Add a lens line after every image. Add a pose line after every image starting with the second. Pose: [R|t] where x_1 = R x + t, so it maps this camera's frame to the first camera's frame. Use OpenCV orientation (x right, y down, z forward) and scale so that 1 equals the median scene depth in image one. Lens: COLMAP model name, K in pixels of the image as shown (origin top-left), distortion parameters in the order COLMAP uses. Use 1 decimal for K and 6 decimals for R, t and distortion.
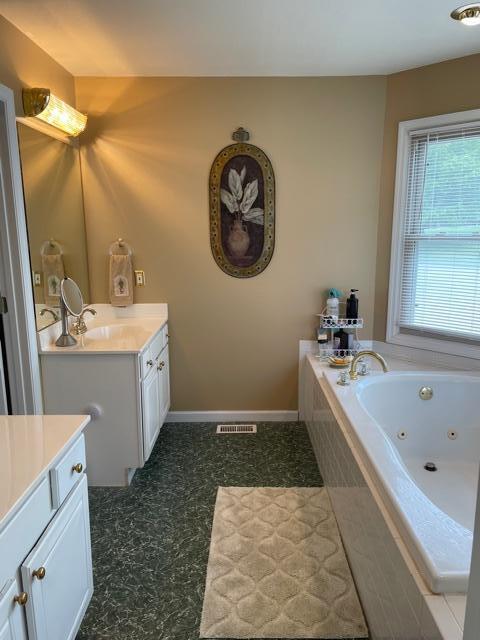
lens RADIAL K [[484.3, 0, 242.8], [0, 484.3, 319.0], [0, 0, 1]] dist [0.100815, -0.126170]
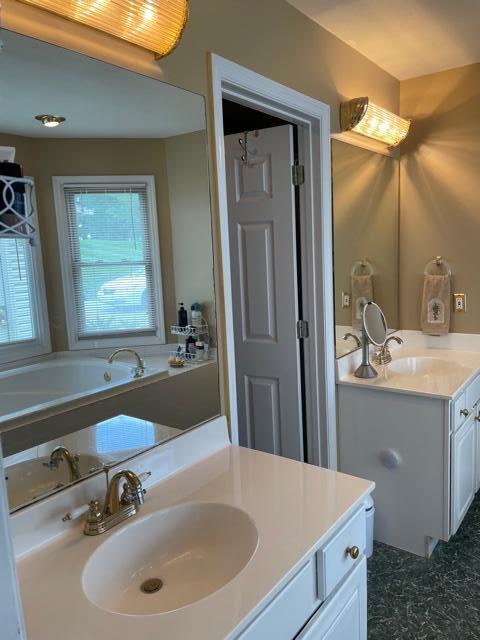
lens RADIAL K [[484.3, 0, 242.8], [0, 484.3, 319.0], [0, 0, 1]] dist [0.100815, -0.126170]
pose [[0.805598, 0.052903, -0.590096, -0.015383], [-0.071220, 0.997430, -0.007808, -0.026527], [0.588166, 0.048317, 0.807295, 0.121450]]
